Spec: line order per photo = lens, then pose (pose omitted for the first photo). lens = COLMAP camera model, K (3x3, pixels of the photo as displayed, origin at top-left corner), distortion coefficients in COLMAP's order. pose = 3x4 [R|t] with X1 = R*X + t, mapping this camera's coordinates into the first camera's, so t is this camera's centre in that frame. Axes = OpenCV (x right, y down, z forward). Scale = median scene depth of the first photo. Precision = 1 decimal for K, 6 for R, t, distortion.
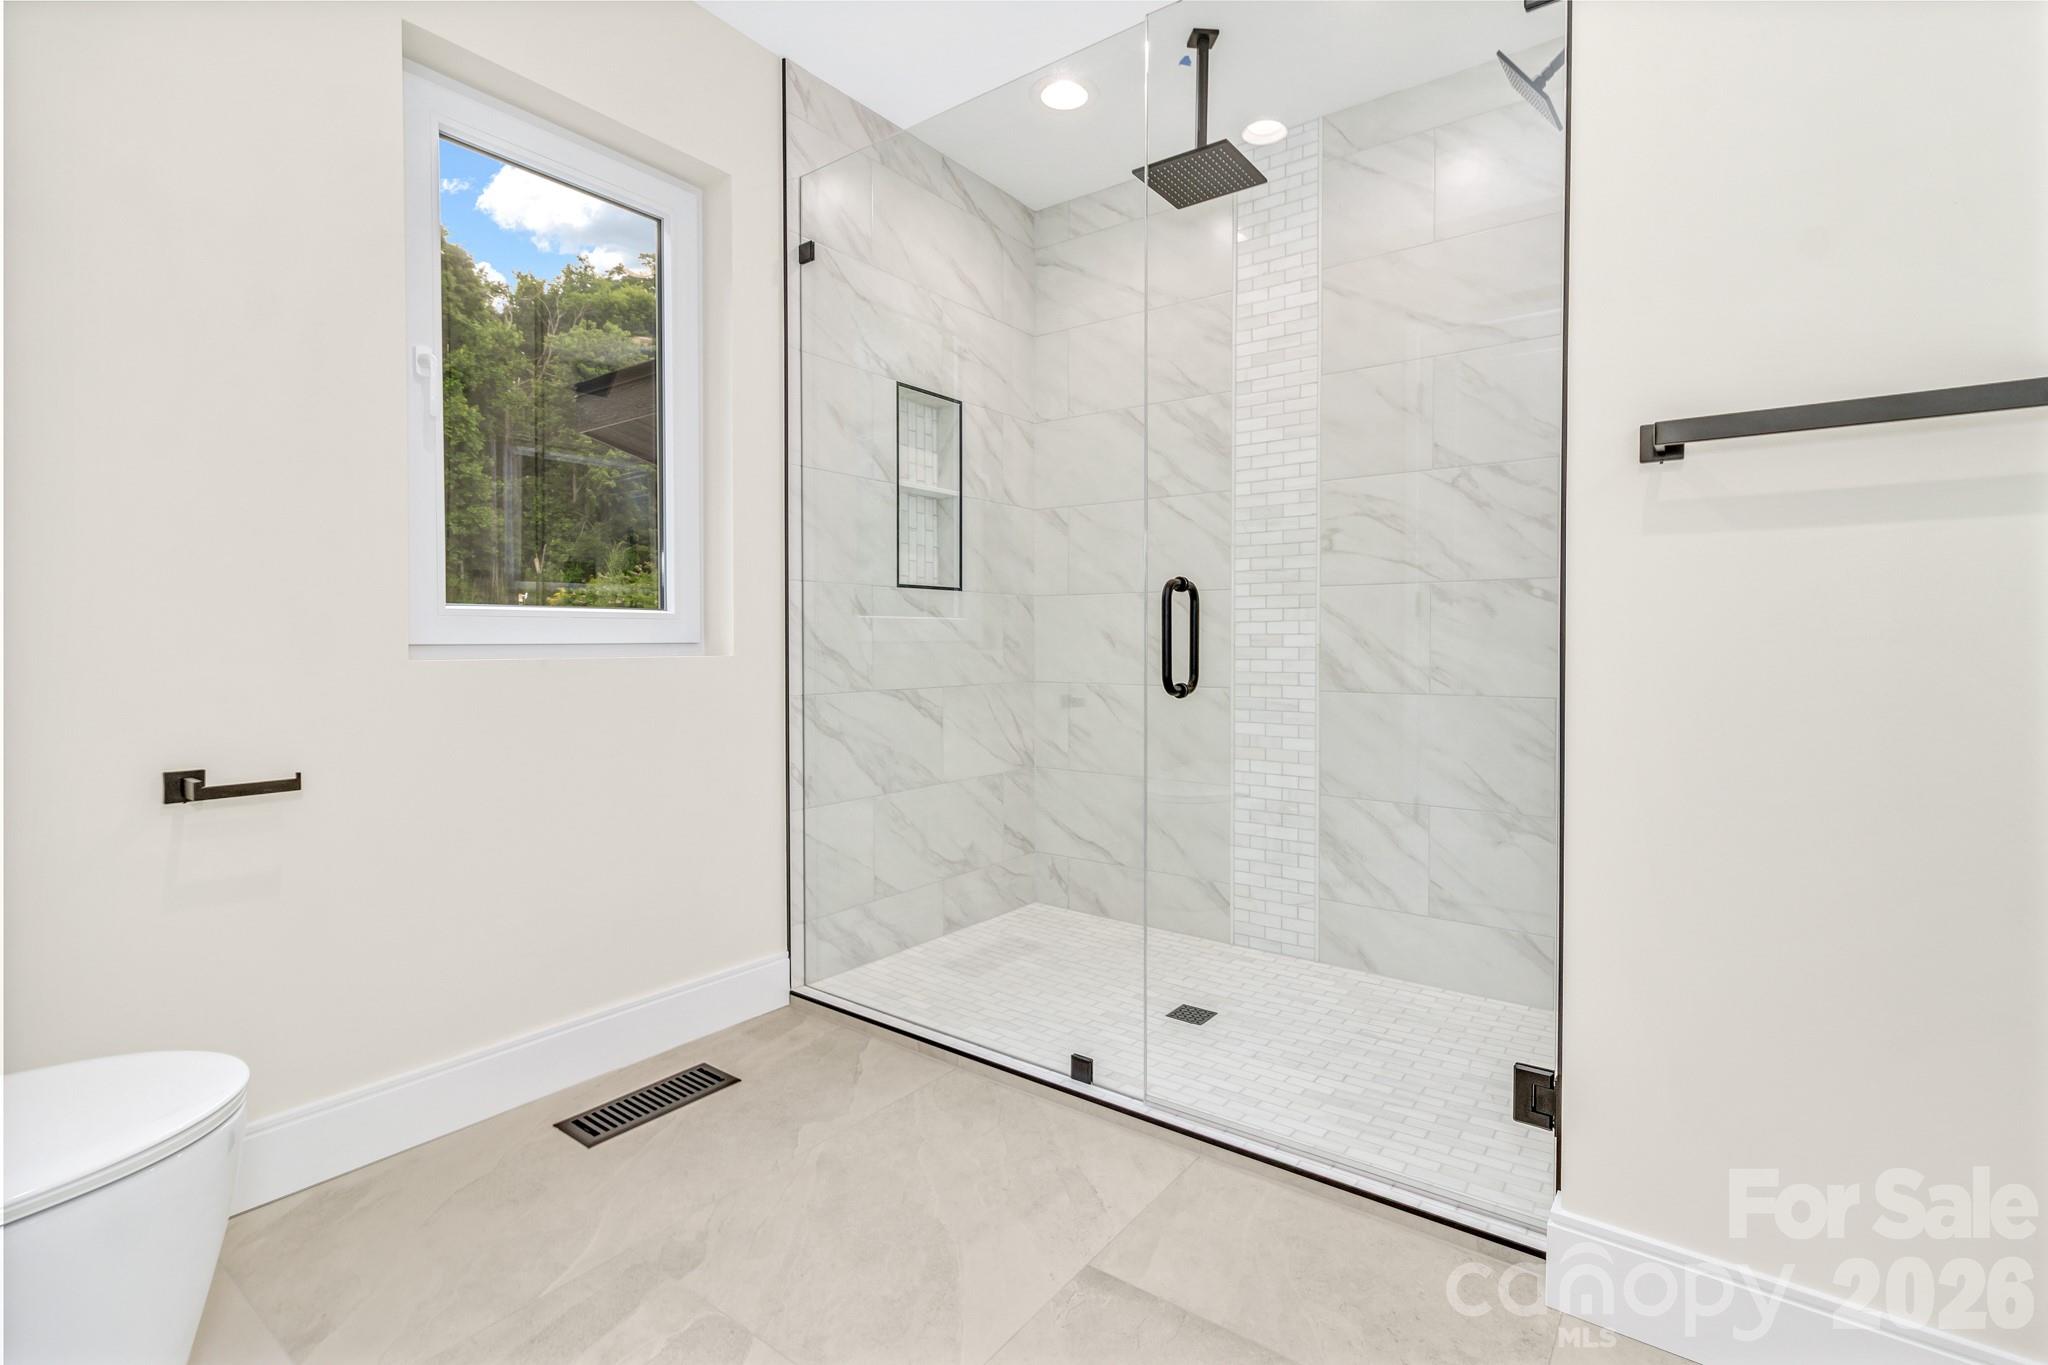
lens RADIAL K [[941.7, 0, 1028.5], [0, 941.7, 658.0], [0, 0, 1]] dist [-0.002347, 0.000095]
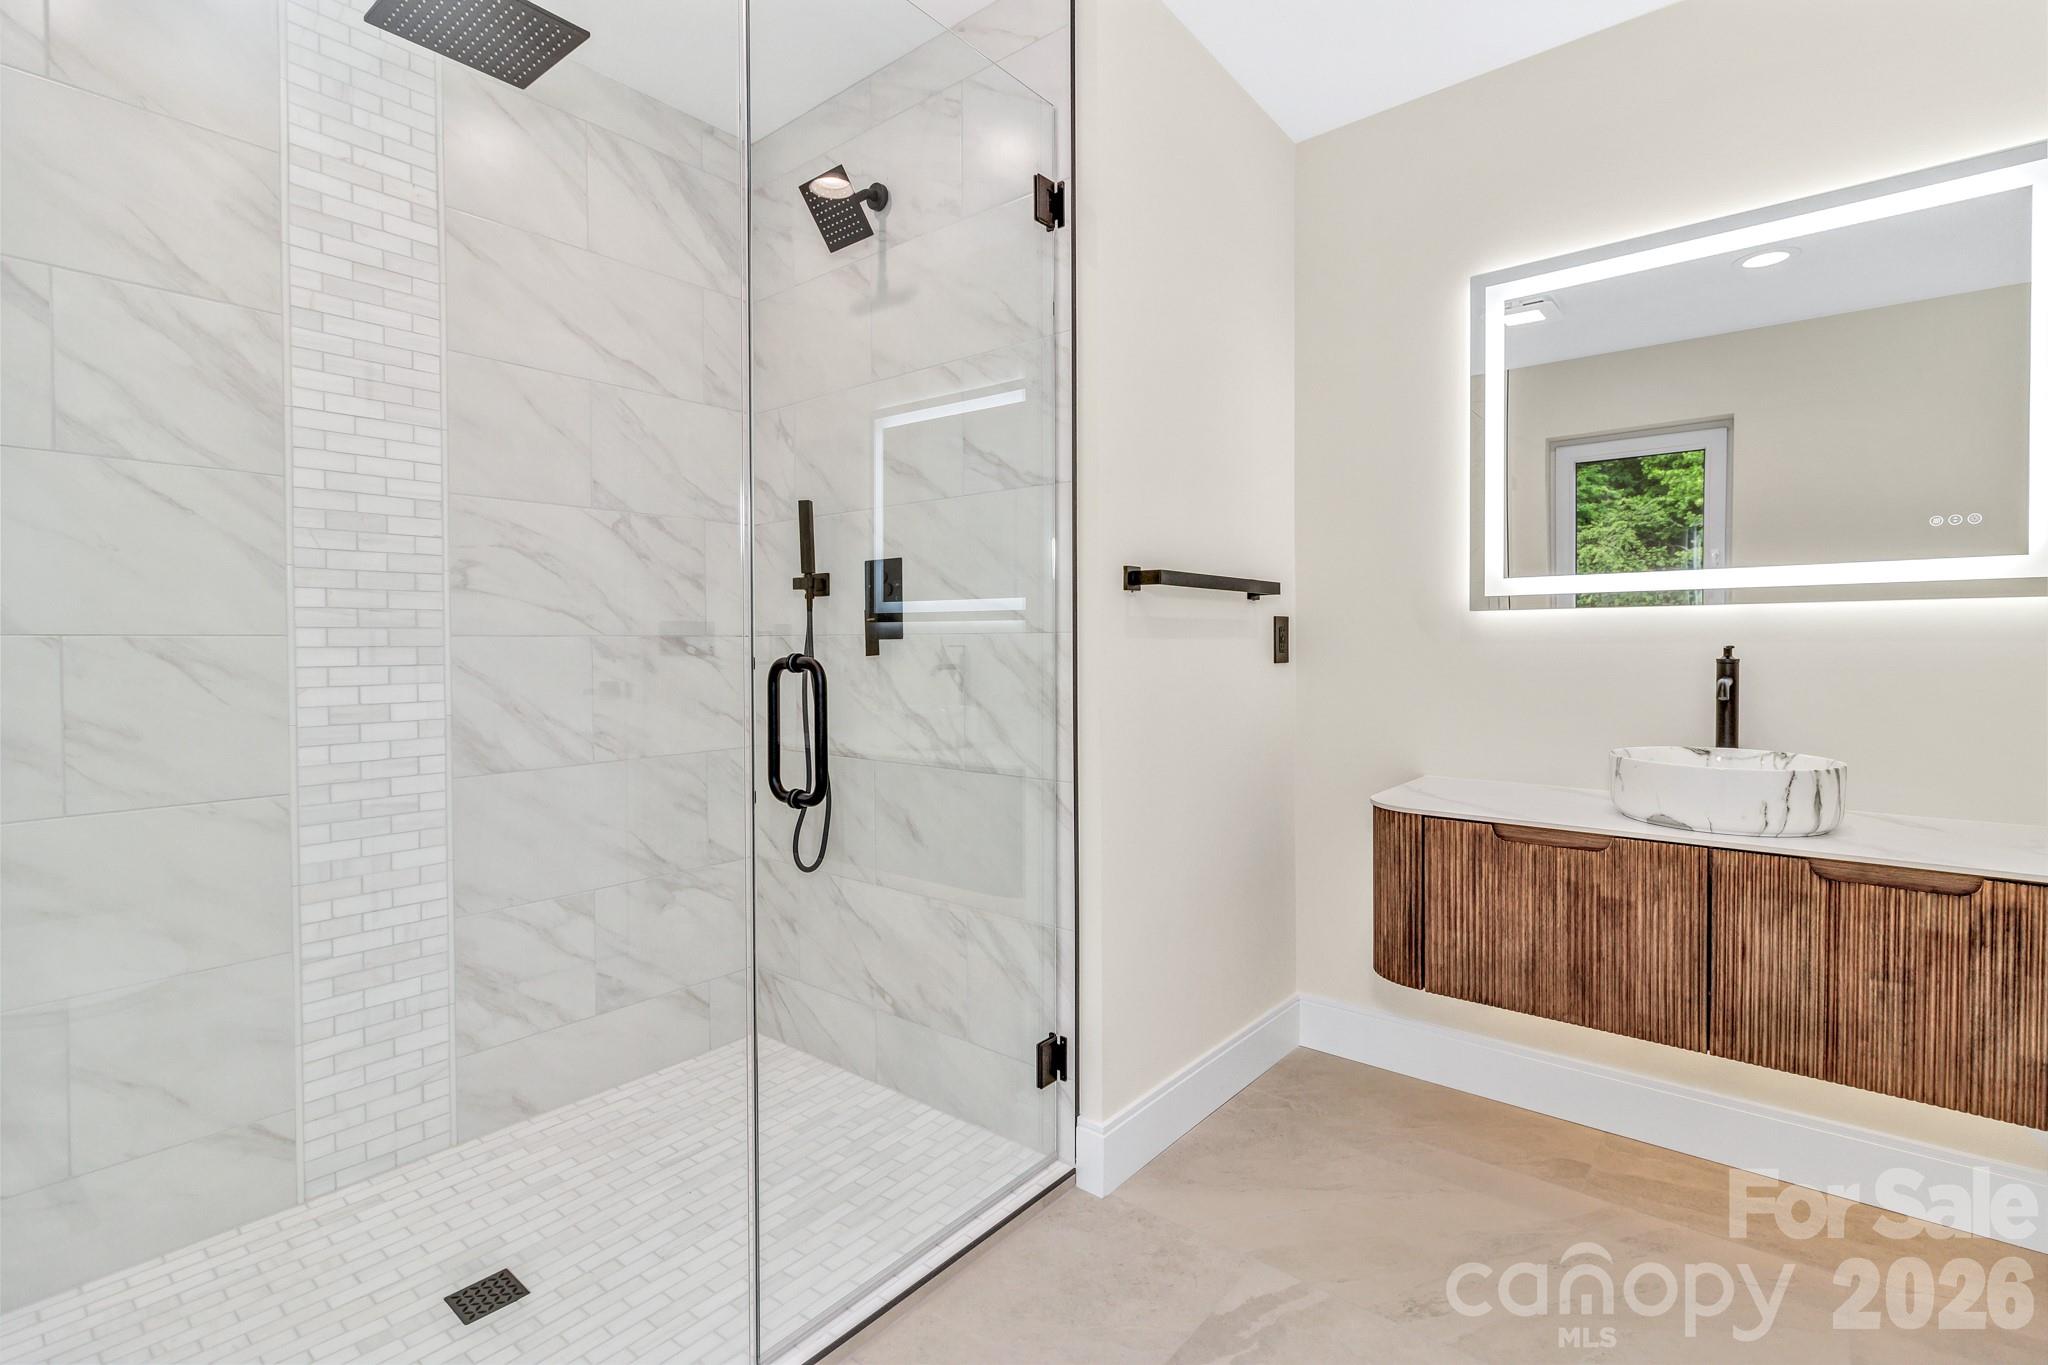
lens RADIAL K [[941.7, 0, 1028.5], [0, 941.7, 658.0], [0, 0, 1]] dist [-0.002347, 0.000095]
pose [[0.048336, -0.016469, 0.998695, -0.400585], [0.023657, 0.999602, 0.015339, -0.059169], [-0.998551, 0.022885, 0.048707, 0.509499]]
